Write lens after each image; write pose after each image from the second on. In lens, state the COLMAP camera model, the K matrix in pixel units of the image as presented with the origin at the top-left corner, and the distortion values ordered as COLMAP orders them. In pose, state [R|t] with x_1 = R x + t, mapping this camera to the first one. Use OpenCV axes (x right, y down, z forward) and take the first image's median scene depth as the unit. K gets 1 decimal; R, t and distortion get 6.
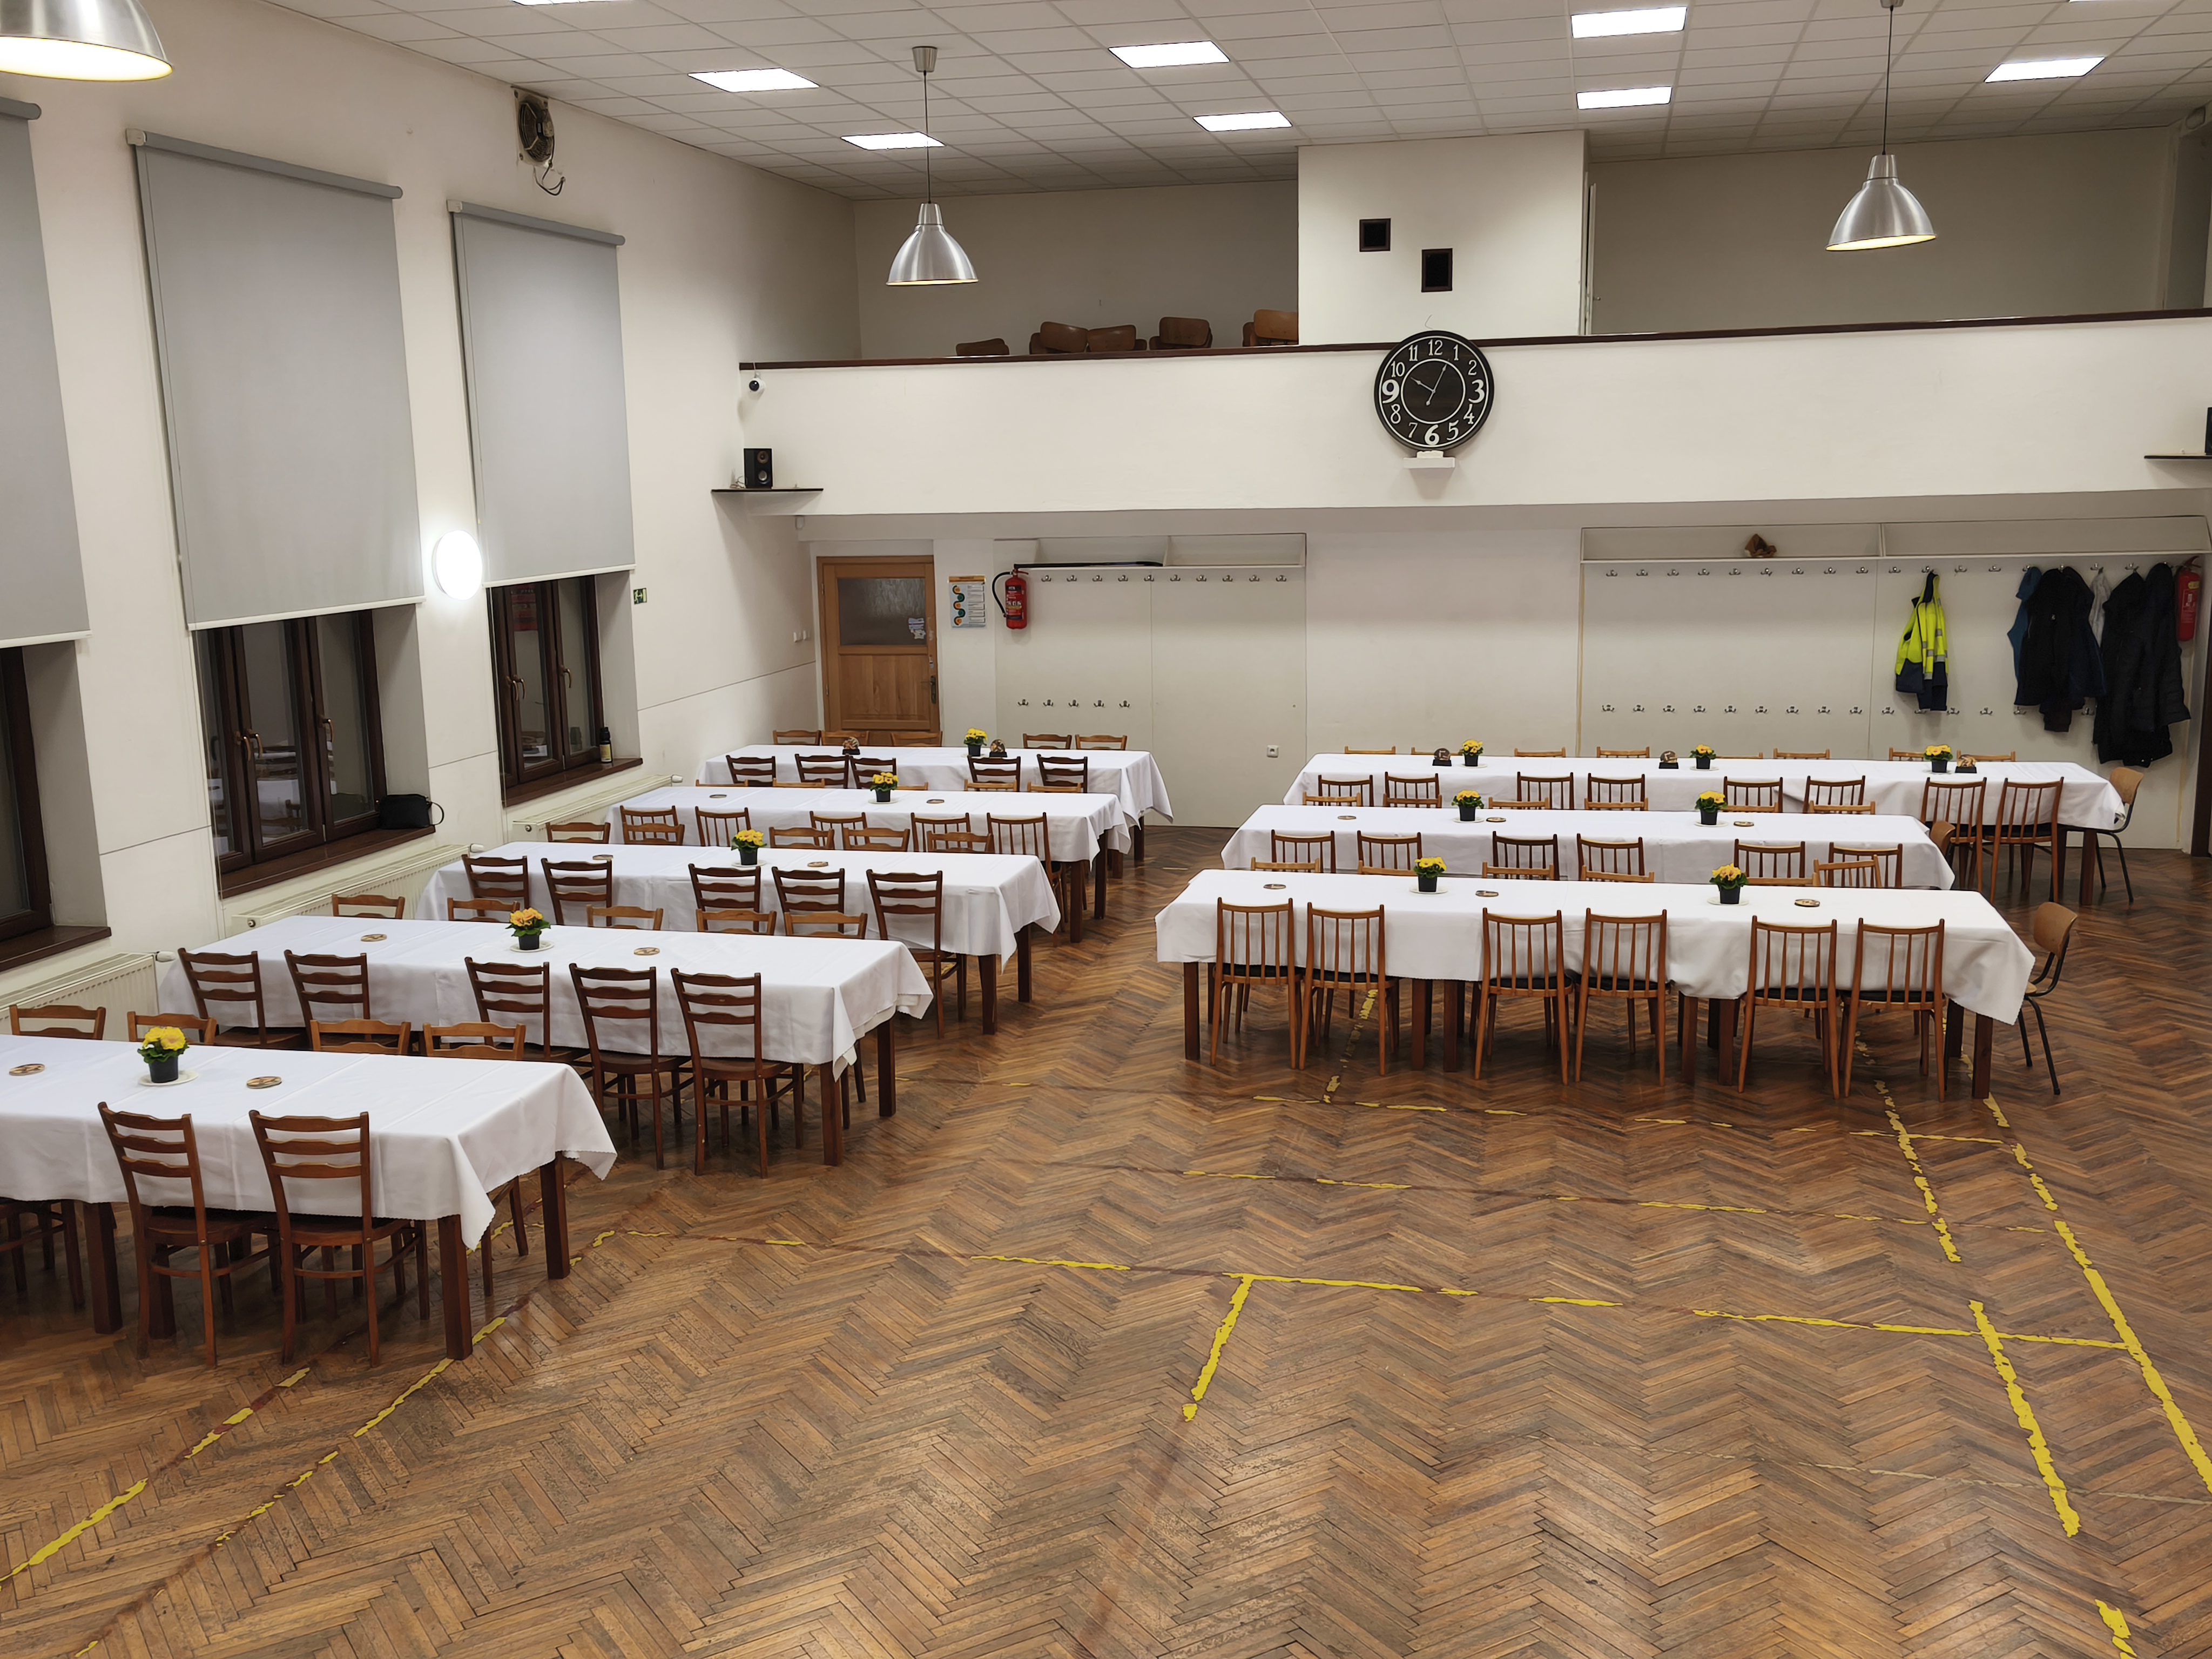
lens RADIAL K [[2089.3, 0, 1103.1], [0, 2089.3, 868.0], [0, 0, 1]] dist [-0.000192, 0.120143]
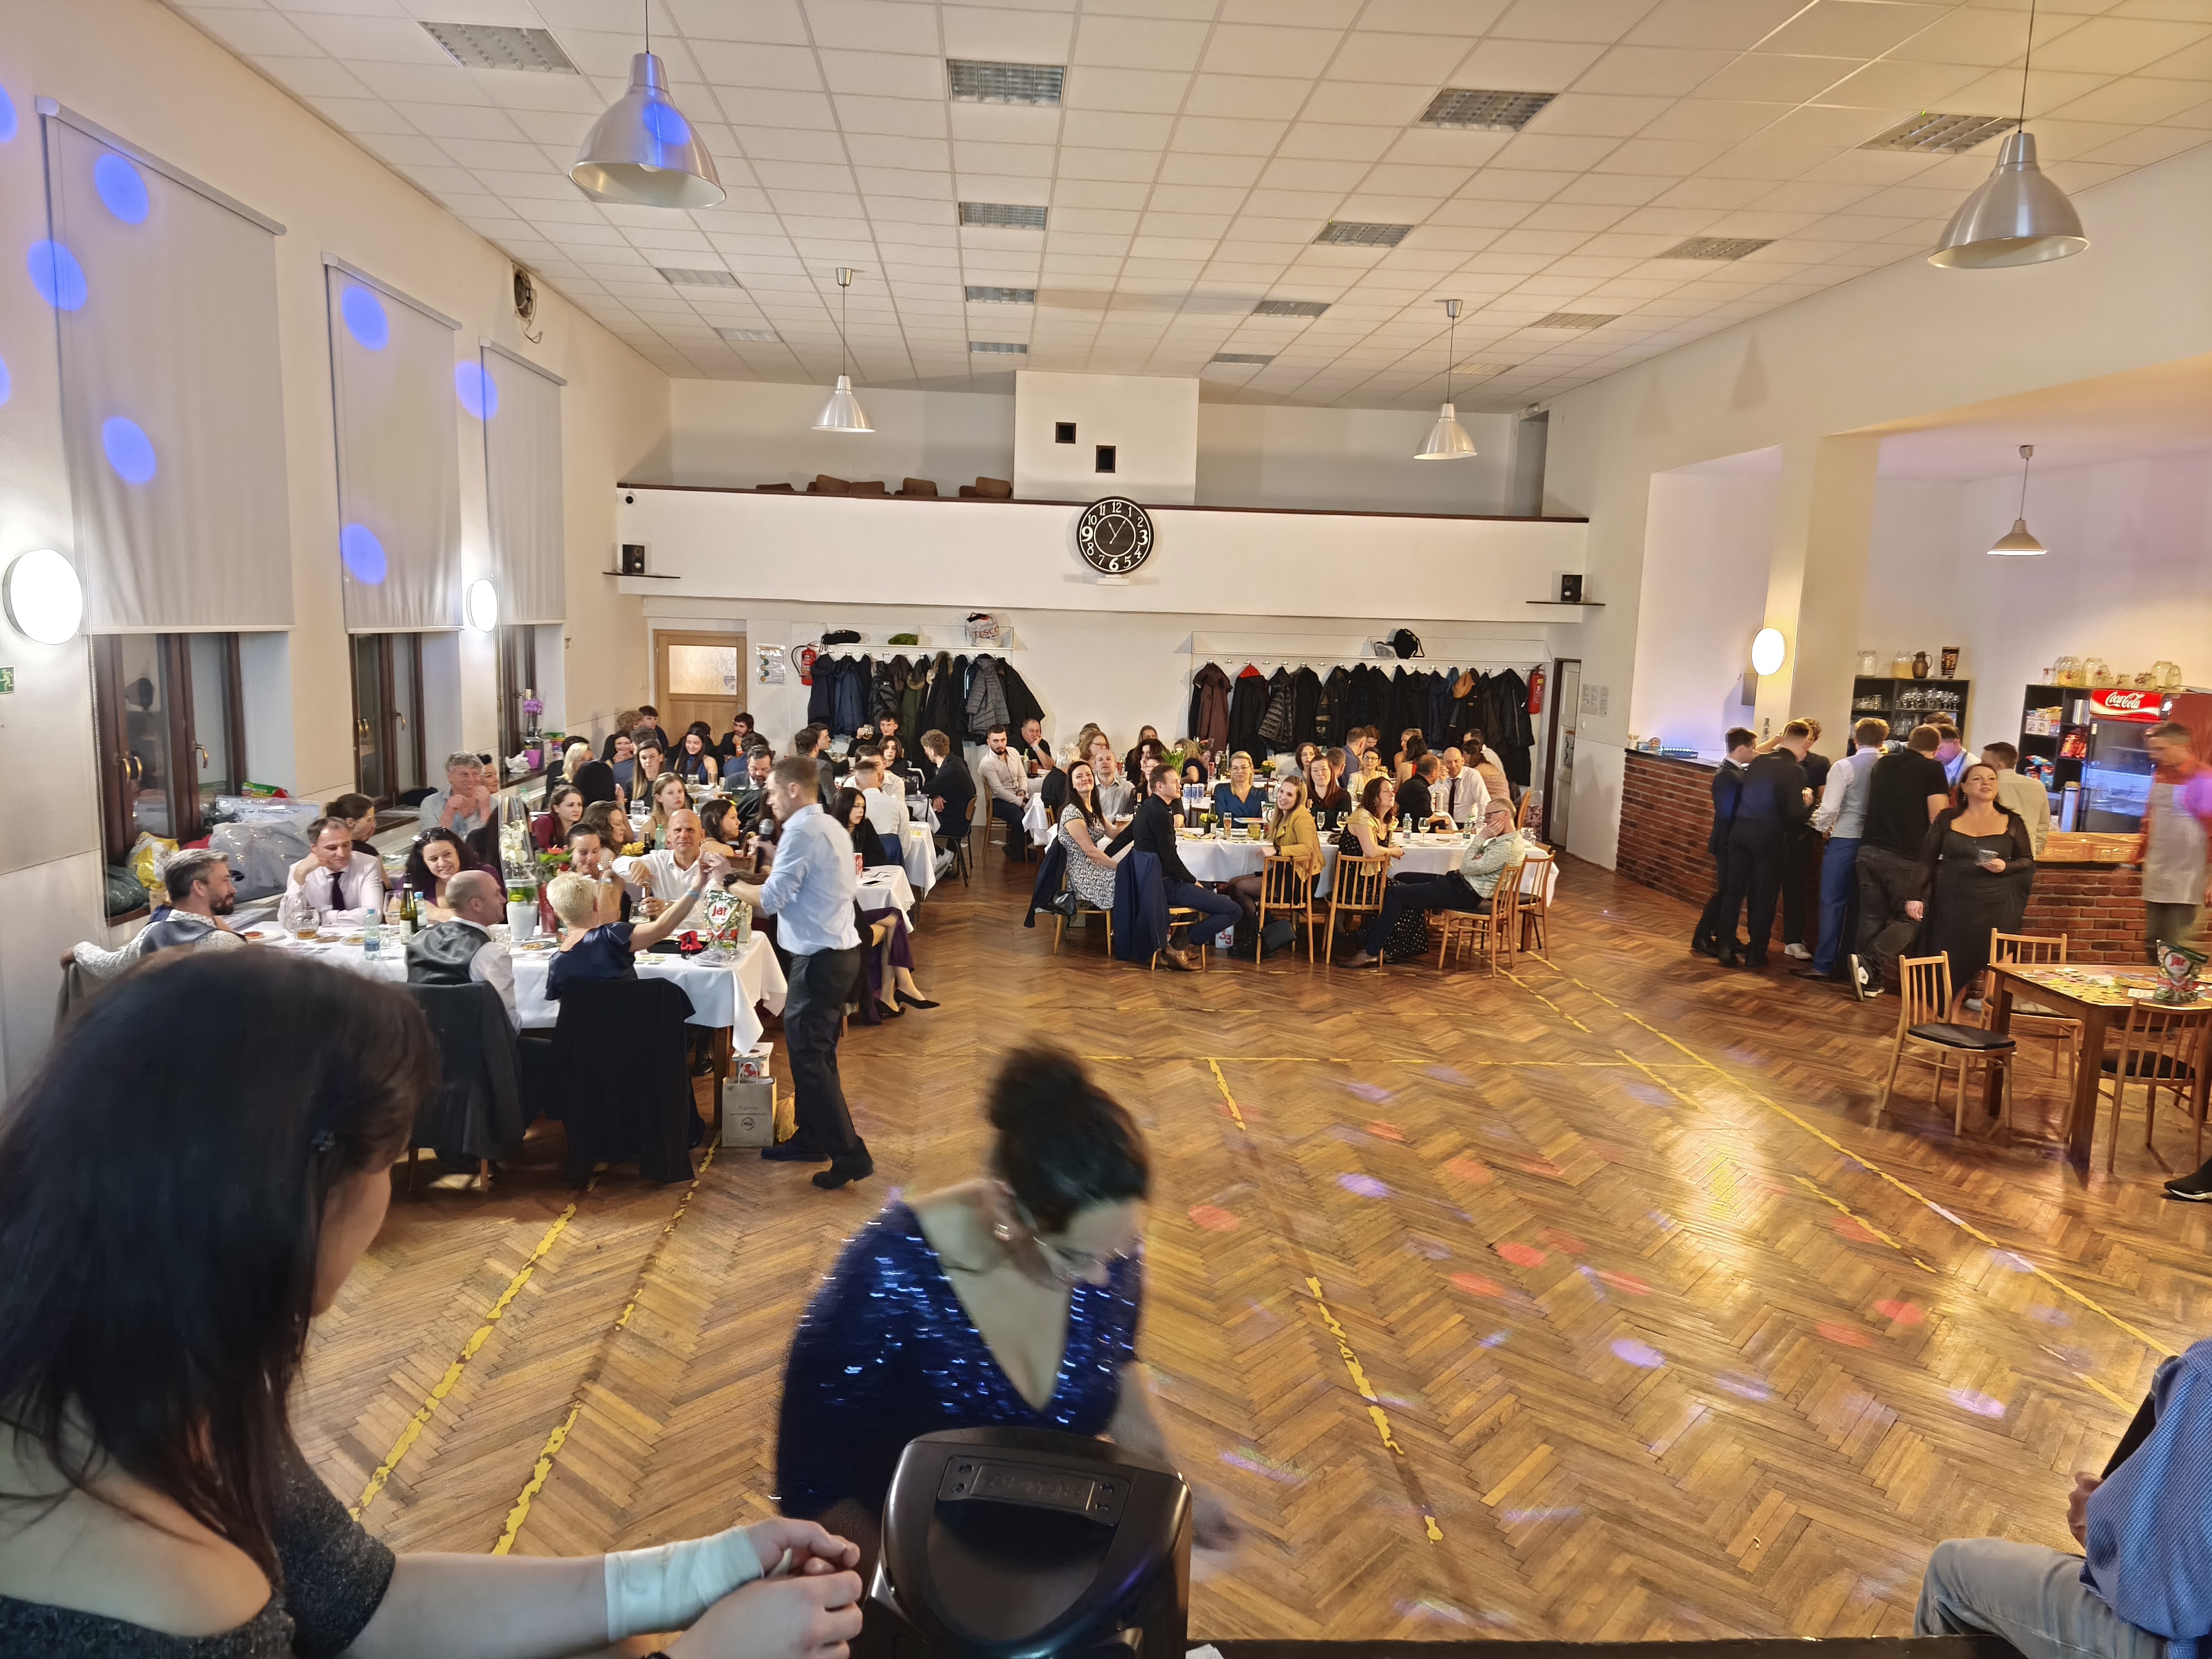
lens RADIAL K [[1493.9, 0, 1111.9], [0, 1493.9, 816.4], [0, 0, 1]] dist [0.029065, 0.050044]
pose [[0.948778, 0.009027, 0.315814, -0.189358], [0.010695, 0.998101, -0.060661, 0.043710], [-0.315762, 0.060931, 0.946880, -0.024103]]
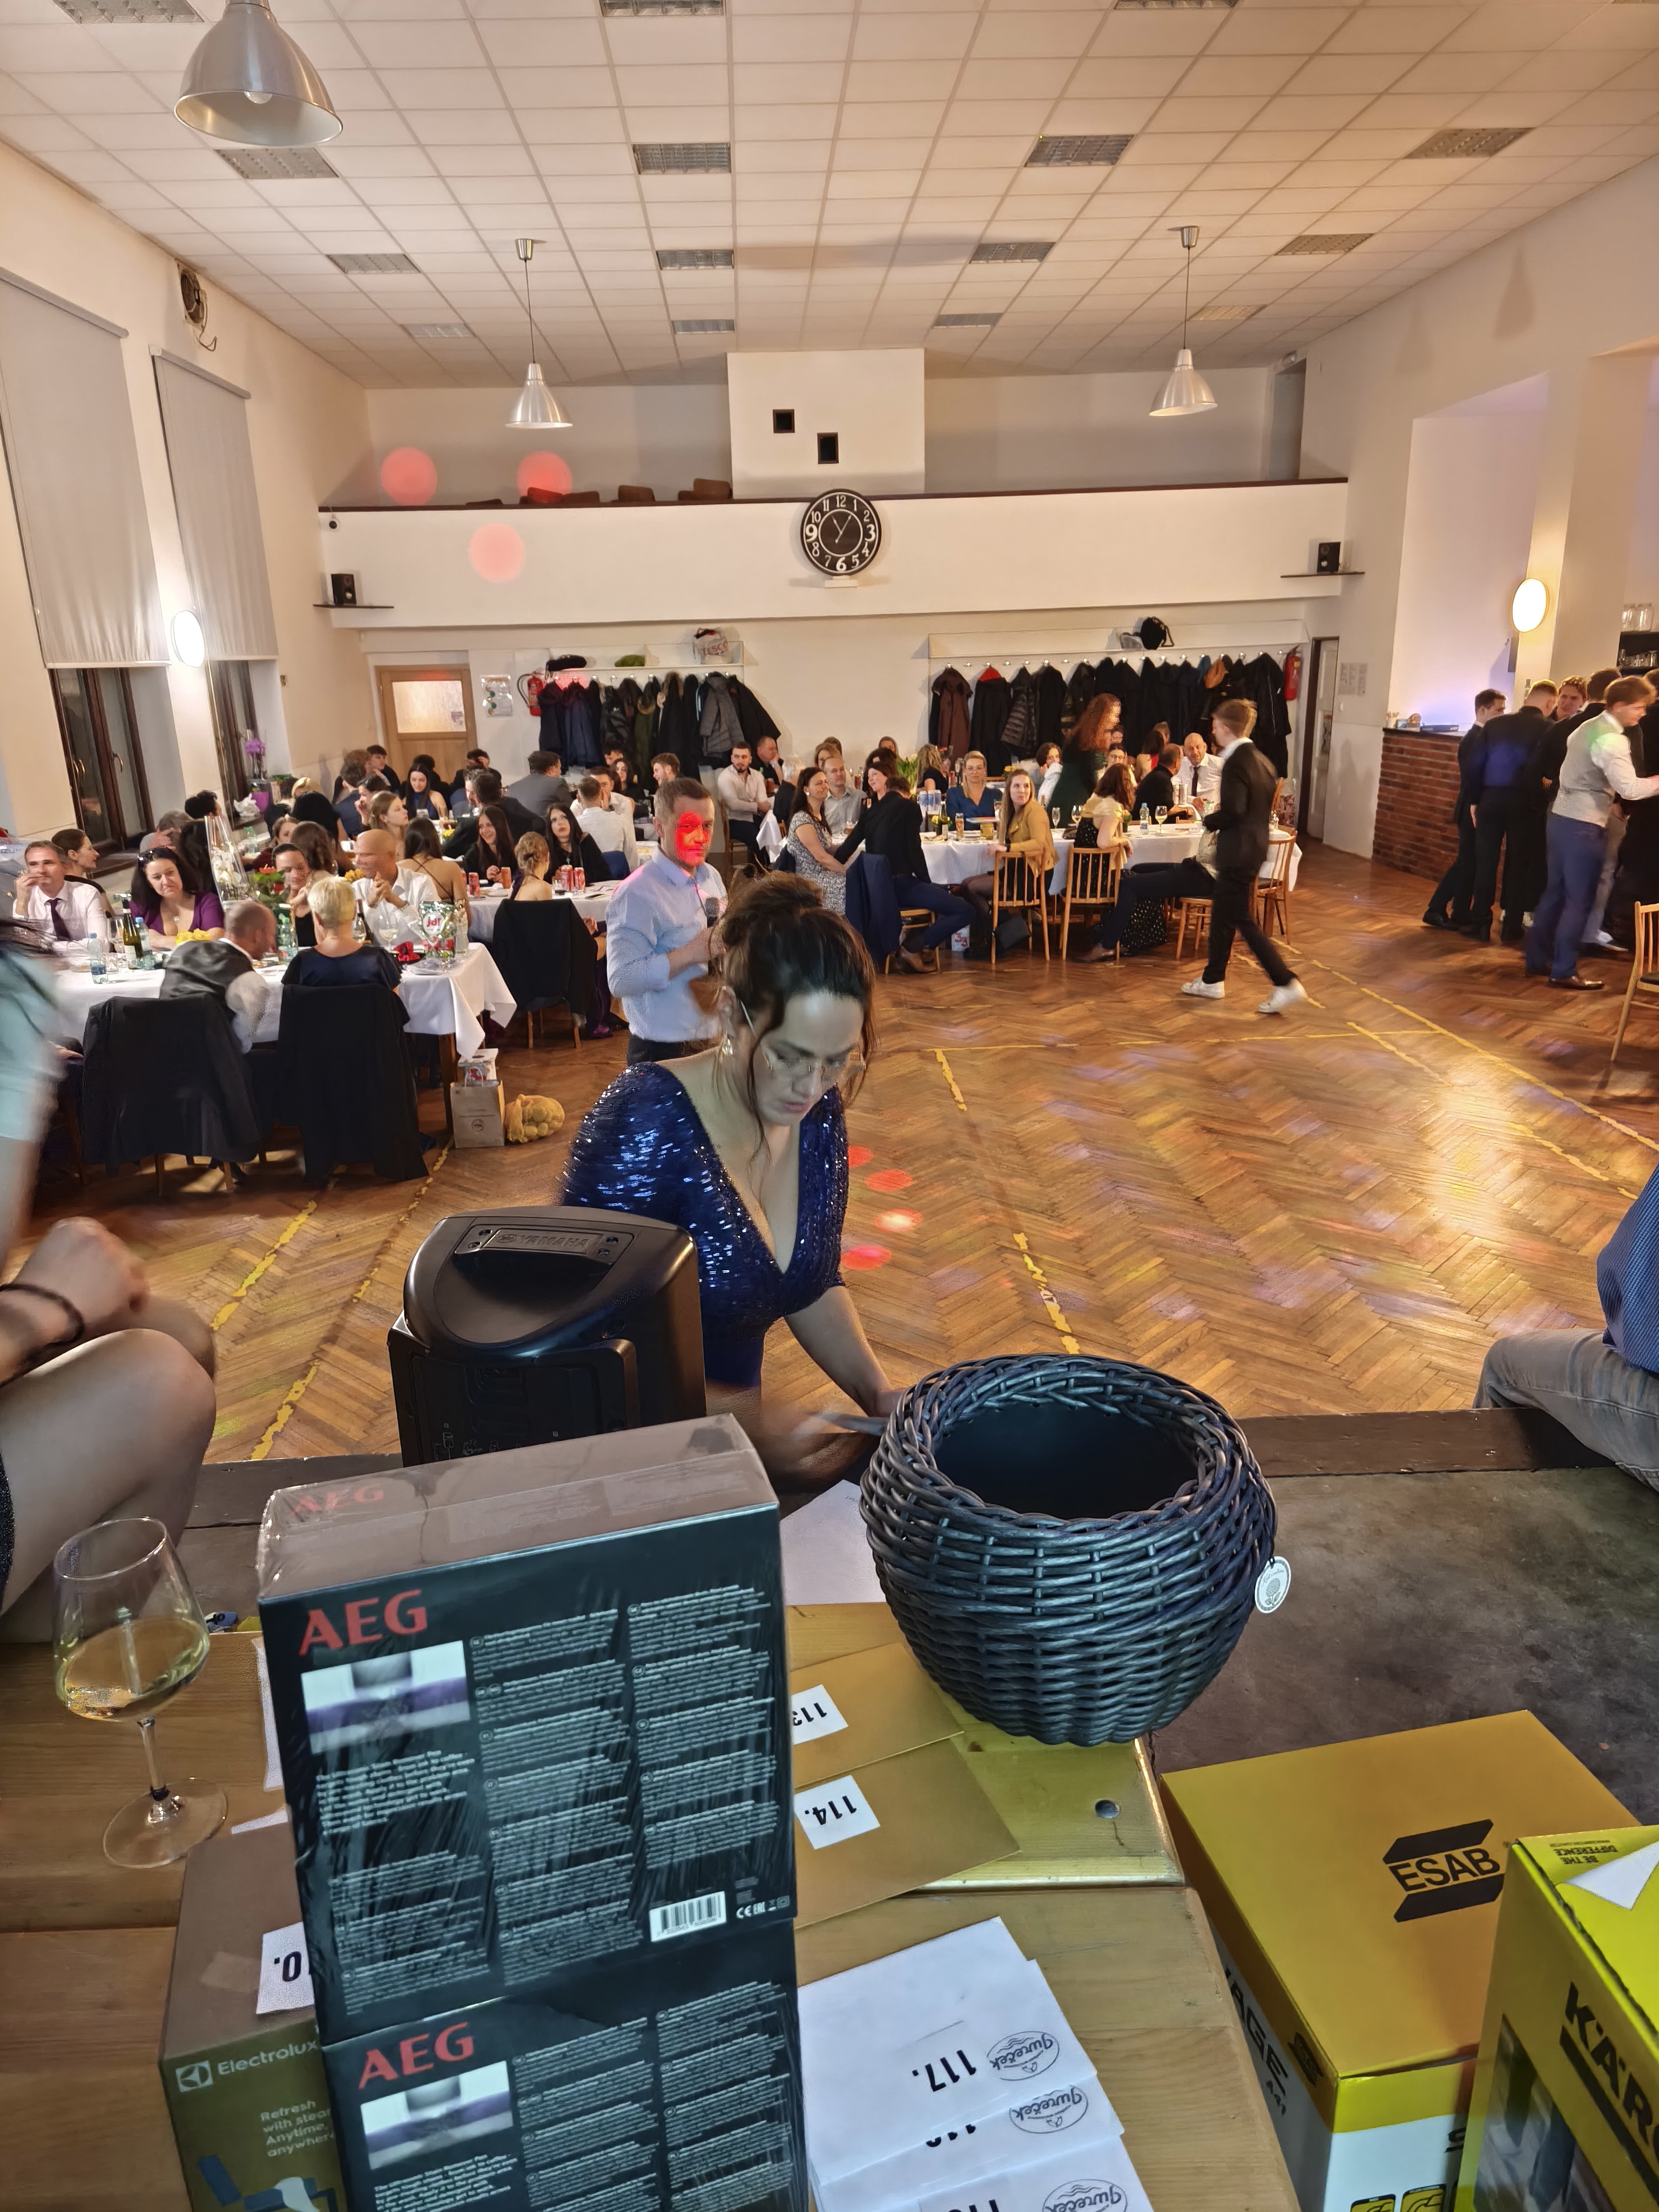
lens RADIAL K [[1495.0, 0, 829.5], [0, 1495.0, 1106.0], [0, 0, 1]] dist [0.068038, -0.064725]
pose [[0.958673, -0.088821, 0.270292, -0.169440], [0.064228, 0.993060, 0.098526, 0.064400], [-0.277167, -0.077094, 0.957724, -0.033160]]
